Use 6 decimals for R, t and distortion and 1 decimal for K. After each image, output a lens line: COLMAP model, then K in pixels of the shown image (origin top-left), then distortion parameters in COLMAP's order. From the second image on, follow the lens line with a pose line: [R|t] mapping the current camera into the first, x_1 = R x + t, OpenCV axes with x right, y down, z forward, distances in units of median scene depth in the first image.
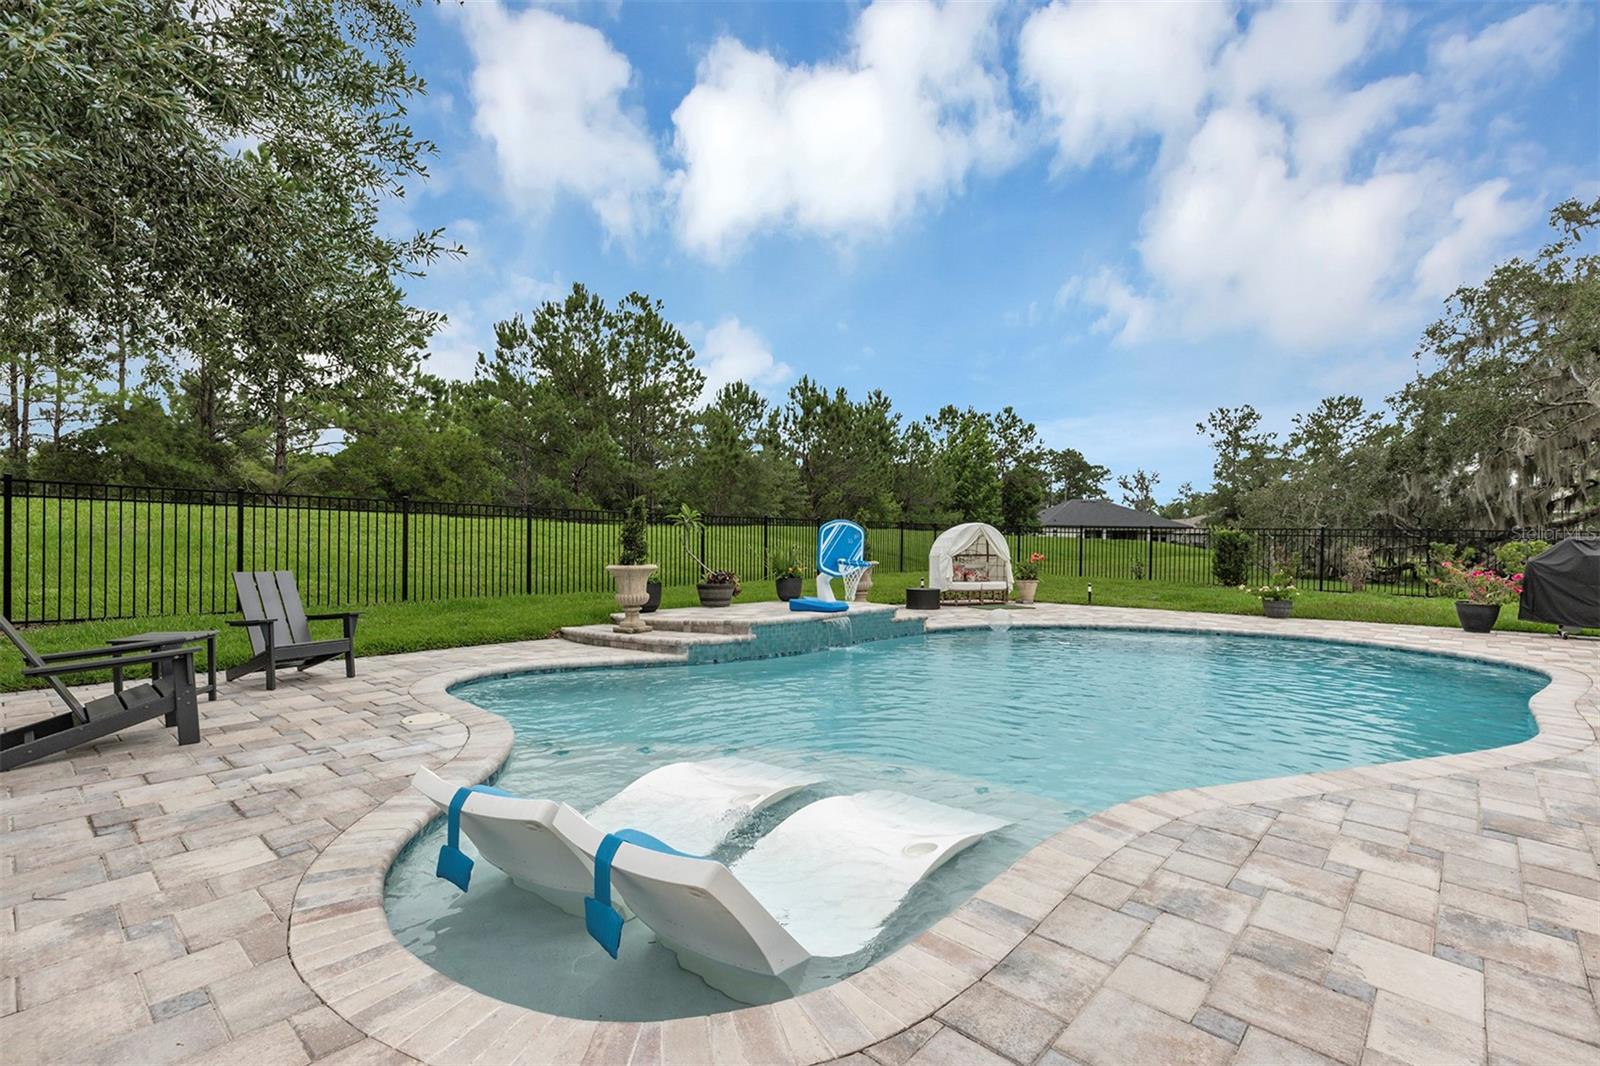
lens RADIAL K [[724.9, 0, 802.7], [0, 724.9, 545.8], [0, 0, 1]] dist [0.008420, 0.000250]
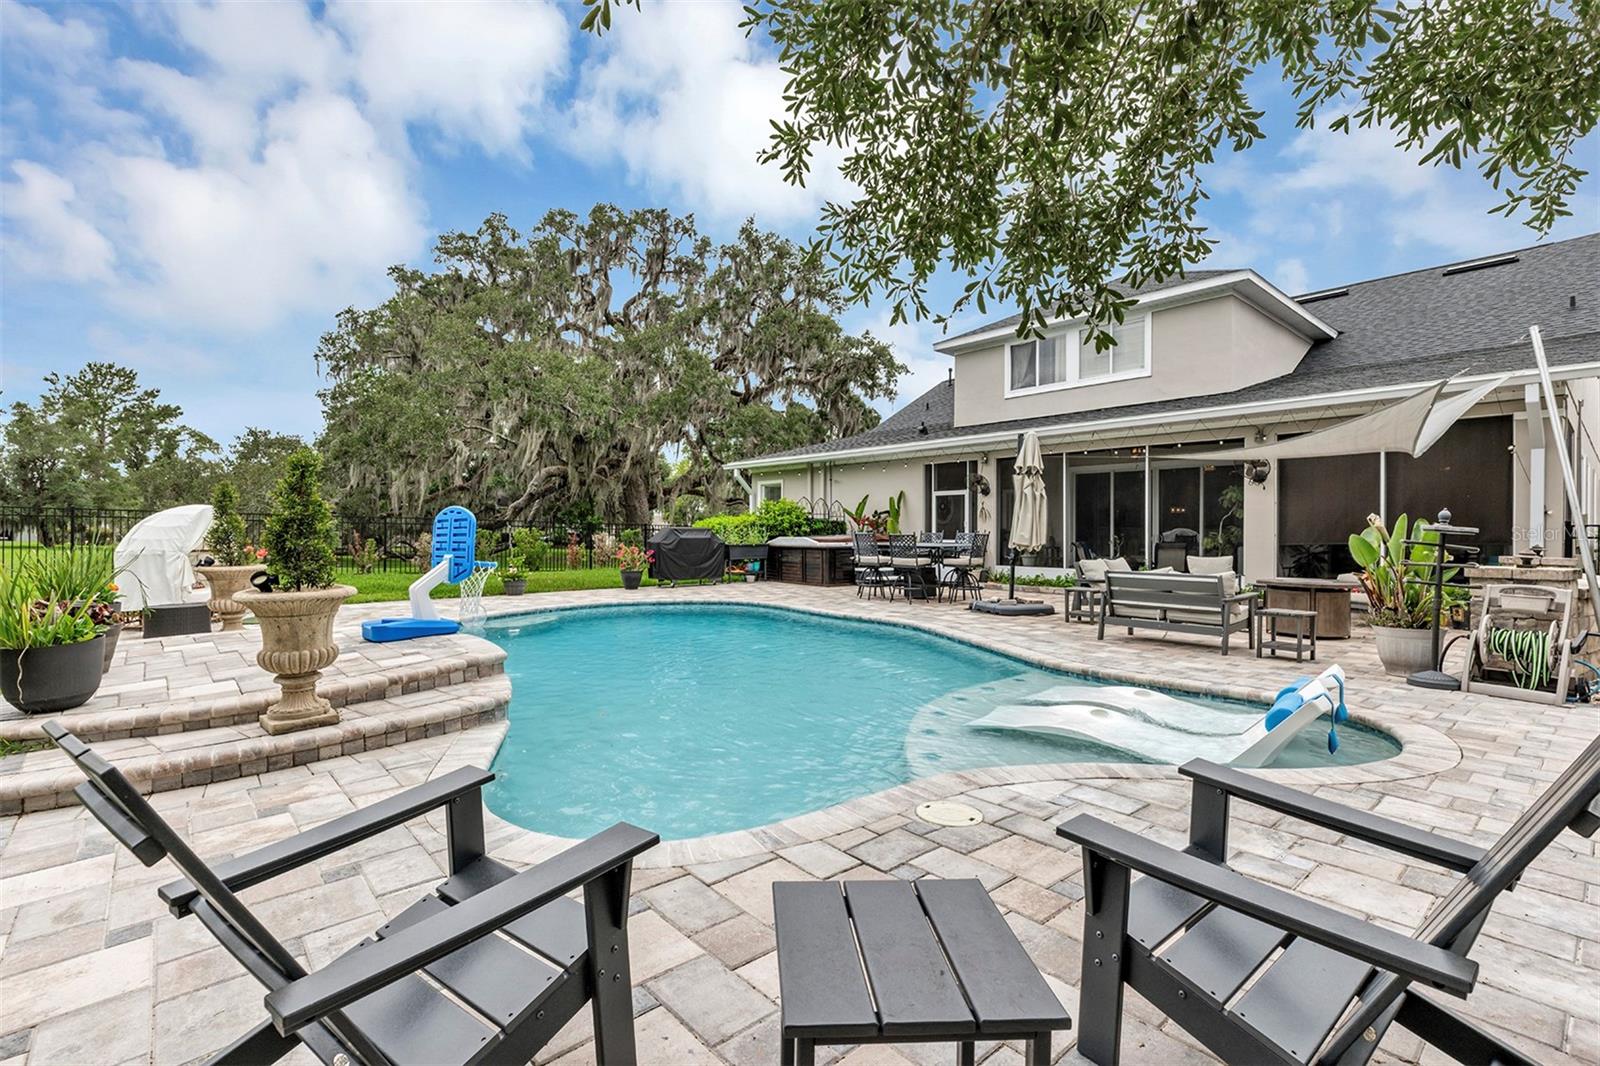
lens RADIAL K [[724.9, 0, 798.2], [0, 724.9, 532.0], [0, 0, 1]] dist [0.008420, 0.000250]
pose [[0.118140, -0.006527, 0.992975, -0.907681], [0.003558, 0.999975, 0.006149, -0.018019], [-0.992991, 0.002807, 0.118160, 0.806628]]
